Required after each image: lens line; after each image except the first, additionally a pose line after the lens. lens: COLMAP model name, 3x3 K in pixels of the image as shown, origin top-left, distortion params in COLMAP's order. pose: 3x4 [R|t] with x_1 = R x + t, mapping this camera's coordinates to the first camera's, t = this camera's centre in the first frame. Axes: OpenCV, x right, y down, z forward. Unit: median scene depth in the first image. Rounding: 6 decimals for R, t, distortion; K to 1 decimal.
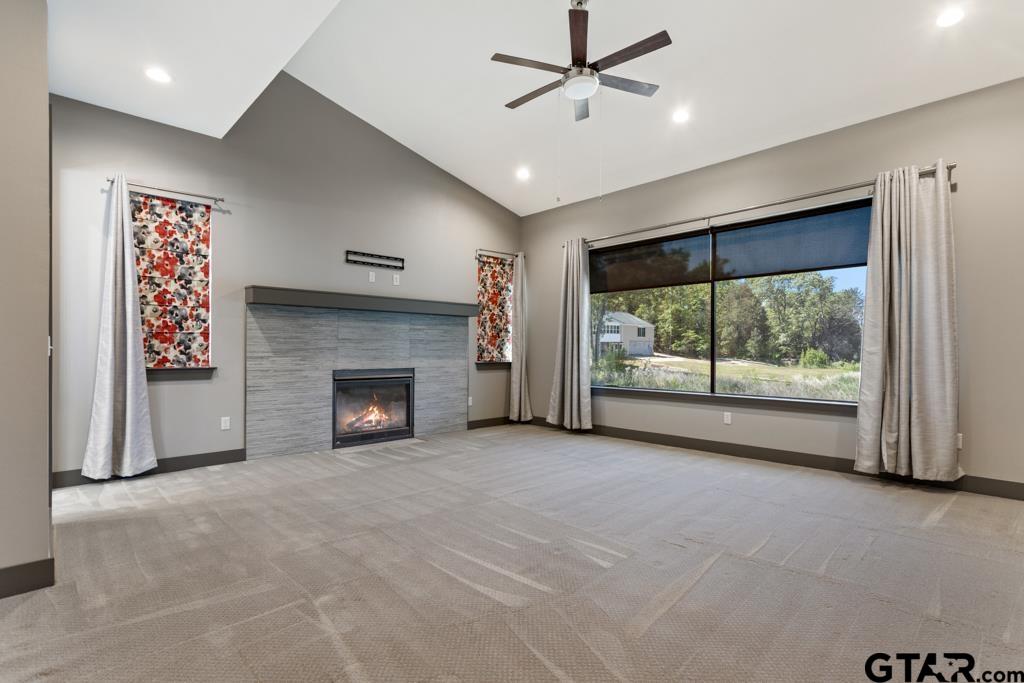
lens RADIAL K [[490.3, 0, 512.0], [0, 490.3, 341.5], [0, 0, 1]] dist [0.025477, -0.000522]
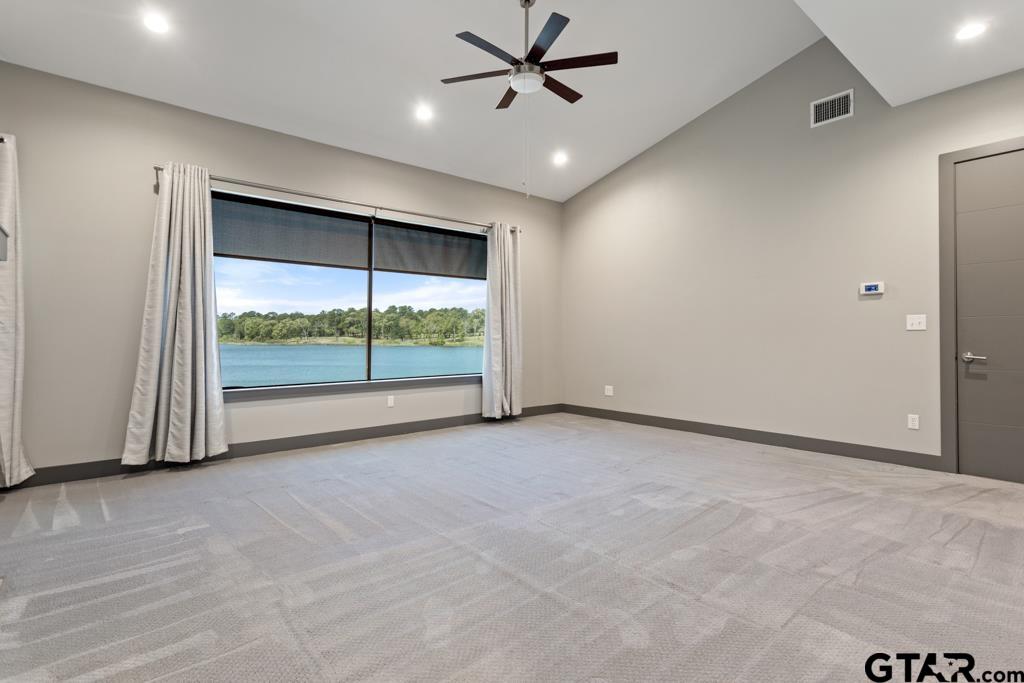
lens RADIAL K [[490.3, 0, 512.0], [0, 490.3, 341.5], [0, 0, 1]] dist [0.025477, -0.000522]
pose [[0.080828, -0.002997, 0.996724, -0.692989], [-0.011383, 0.999927, 0.003930, 0.021274], [-0.996663, -0.011663, 0.080788, 0.752995]]
